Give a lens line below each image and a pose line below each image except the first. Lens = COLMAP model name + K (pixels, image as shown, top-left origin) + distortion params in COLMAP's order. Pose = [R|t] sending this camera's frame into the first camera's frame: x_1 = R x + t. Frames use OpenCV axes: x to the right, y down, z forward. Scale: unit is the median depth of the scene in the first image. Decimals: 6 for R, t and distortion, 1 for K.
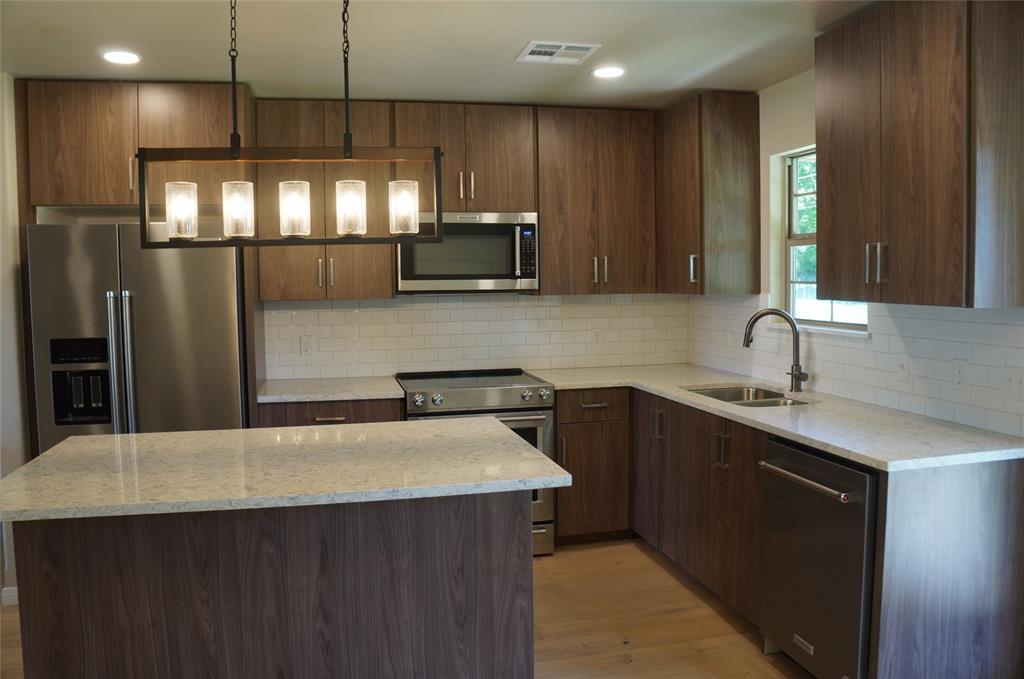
lens RADIAL K [[817.2, 0, 513.5], [0, 817.2, 336.0], [0, 0, 1]] dist [-0.120476, 0.029284]
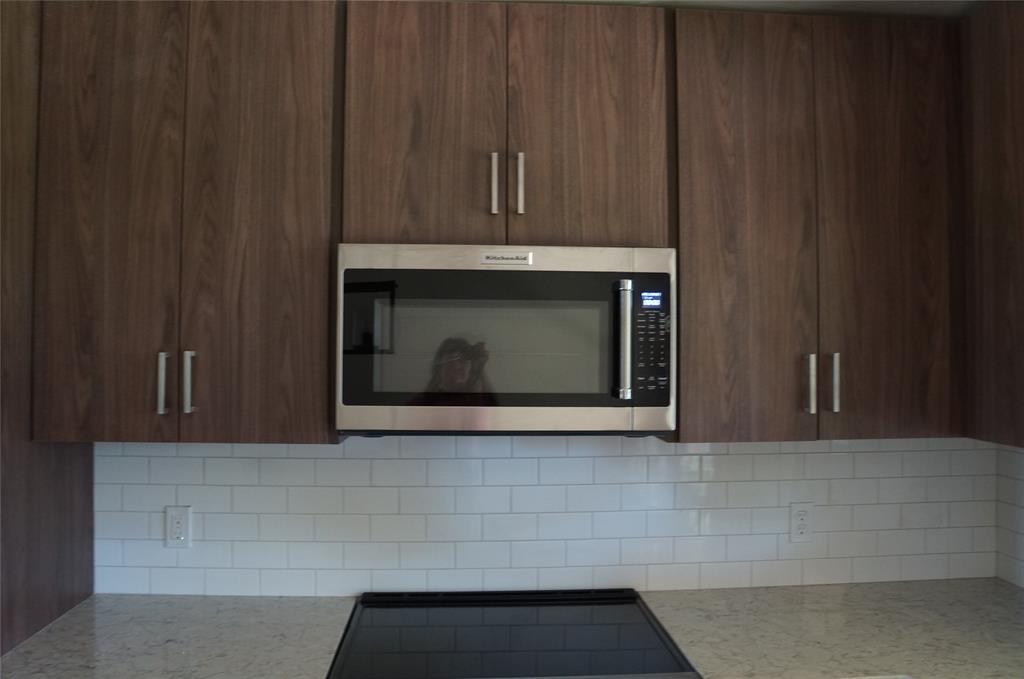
lens RADIAL K [[856.1, 0, 513.1], [0, 856.1, 337.9], [0, 0, 1]] dist [-0.098268, -0.001555]
pose [[0.988649, 0.012775, -0.149696, 0.013277], [-0.024571, 0.996711, -0.077217, -0.070280], [0.148218, 0.080019, 0.985712, 0.569635]]
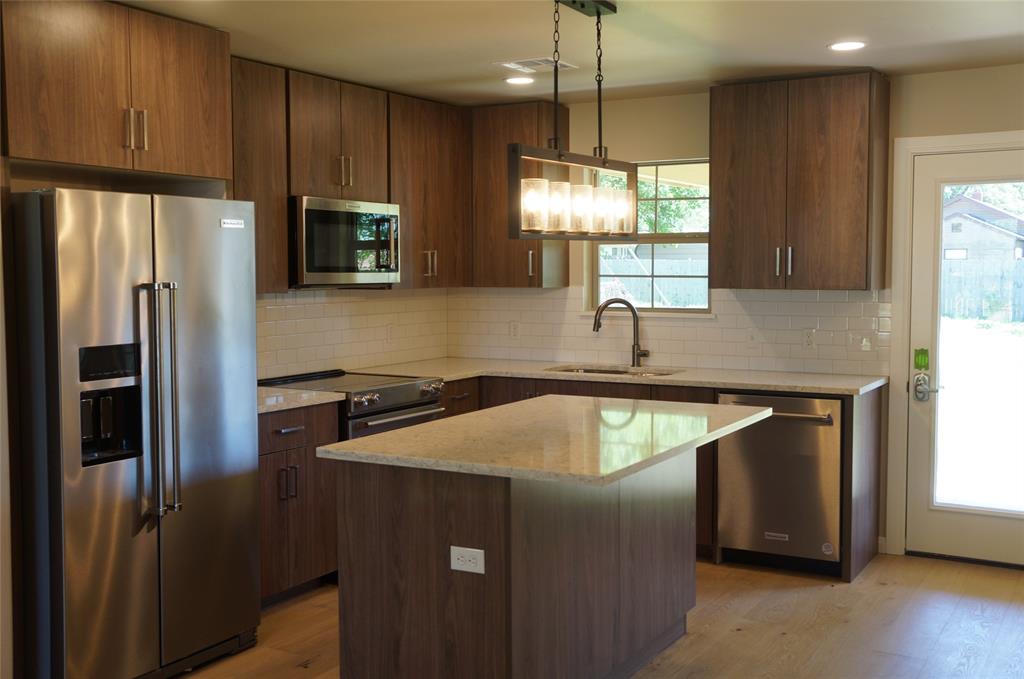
lens RADIAL K [[1102.6, 0, 509.9], [0, 1102.6, 338.3], [0, 0, 1]] dist [-0.017443, 0.000000]
pose [[0.678813, -0.037222, 0.733368, -0.864844], [0.047410, 0.998852, 0.006812, 0.005898], [-0.732780, 0.030145, 0.679798, 0.015629]]
